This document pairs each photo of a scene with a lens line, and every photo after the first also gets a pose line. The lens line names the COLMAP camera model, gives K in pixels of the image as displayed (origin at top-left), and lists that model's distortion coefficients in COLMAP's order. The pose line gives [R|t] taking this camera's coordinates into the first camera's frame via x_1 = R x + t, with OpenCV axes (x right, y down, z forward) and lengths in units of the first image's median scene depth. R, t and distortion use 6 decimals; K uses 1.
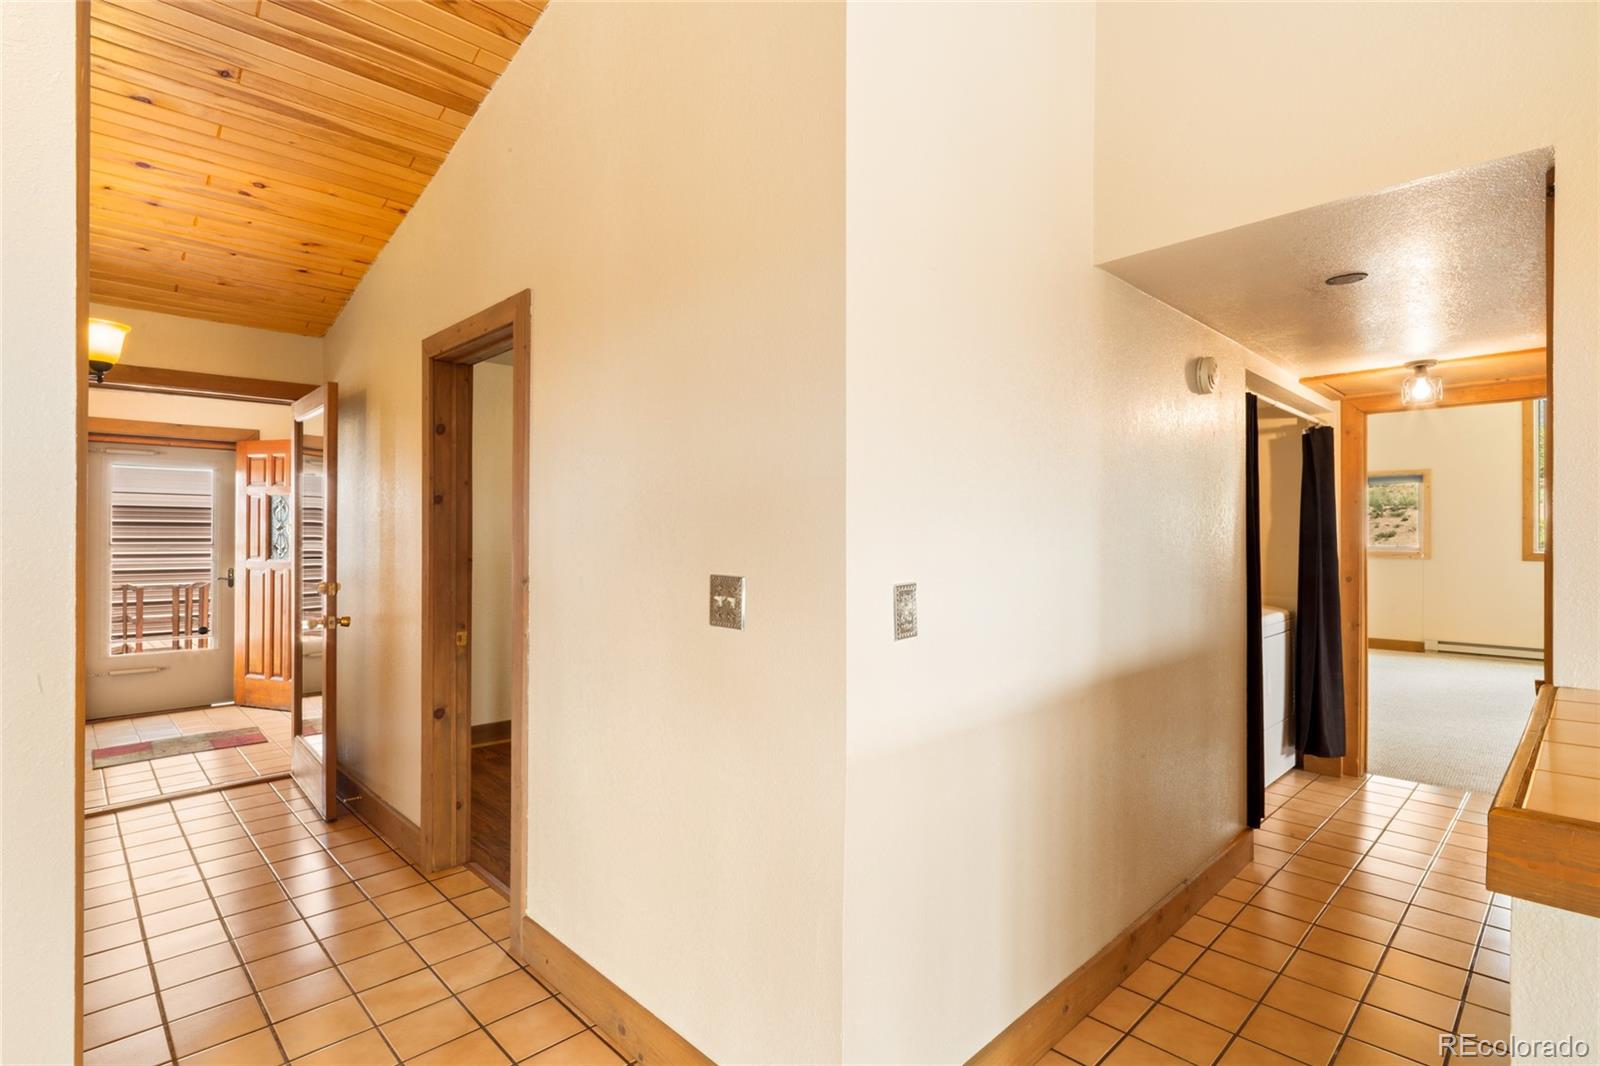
lens RADIAL K [[775.4, 0, 799.9], [0, 775.4, 531.5], [0, 0, 1]] dist [-0.000230, -0.000431]
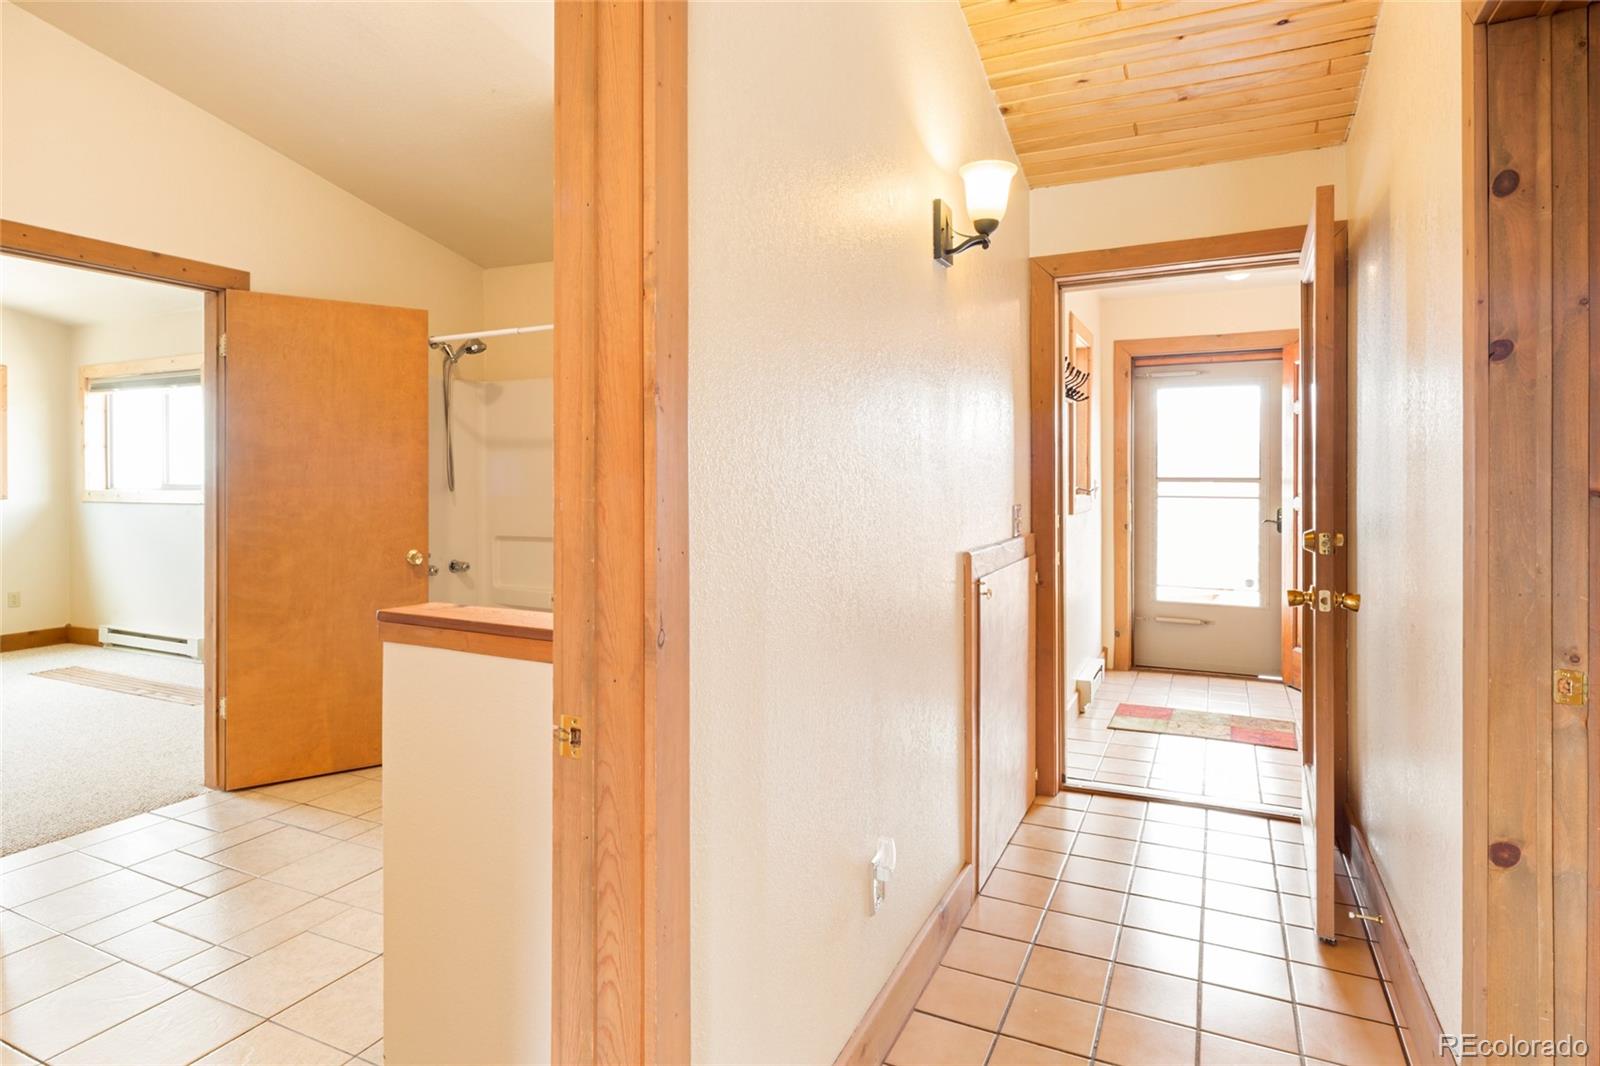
lens RADIAL K [[857.5, 0, 808.6], [0, 857.5, 473.5], [0, 0, 1]] dist [0.000169, -0.001080]
pose [[0.349428, -0.003668, -0.936956, -0.083459], [0.001762, 0.999993, -0.003258, 0.014372], [0.936962, -0.000512, 0.349432, 0.252161]]
